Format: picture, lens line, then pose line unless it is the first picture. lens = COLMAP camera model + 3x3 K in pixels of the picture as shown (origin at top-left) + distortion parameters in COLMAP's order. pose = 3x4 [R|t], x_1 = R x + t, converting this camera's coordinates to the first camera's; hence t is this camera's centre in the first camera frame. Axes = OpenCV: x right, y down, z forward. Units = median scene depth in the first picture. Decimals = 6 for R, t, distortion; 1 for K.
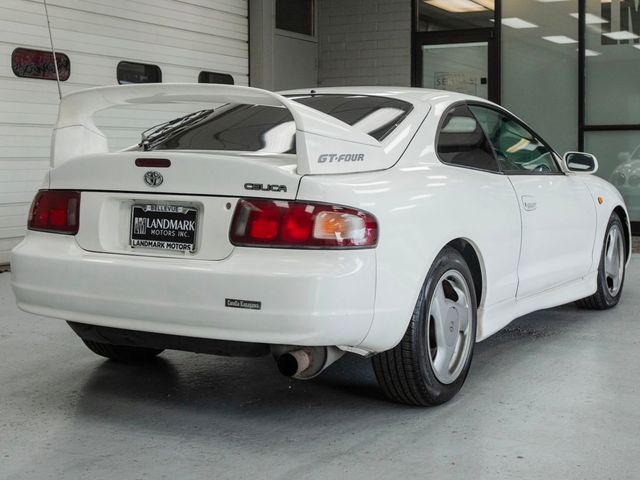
lens RADIAL K [[992.6, 0, 350.0], [0, 992.6, 239.4], [0, 0, 1]] dist [0.005631, 0.006564]
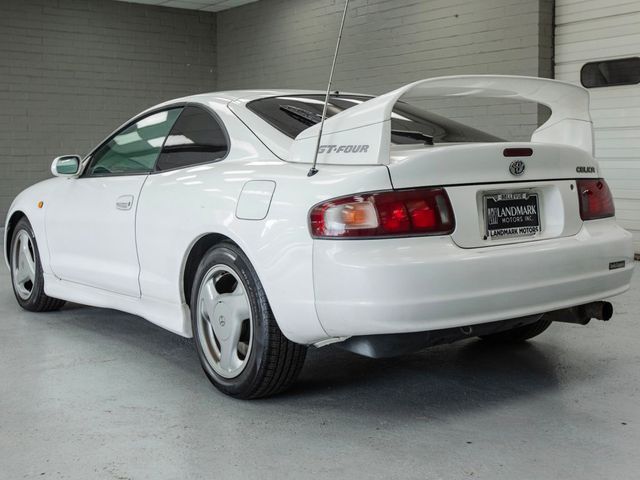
lens RADIAL K [[889.2, 0, 353.1], [0, 889.2, 207.2], [0, 0, 1]] dist [0.014643, 0.043552]
pose [[0.392351, -0.071653, 0.917020, -1.125421], [0.114286, 0.993033, 0.028695, -0.066711], [-0.912688, 0.093544, 0.397807, 0.788009]]
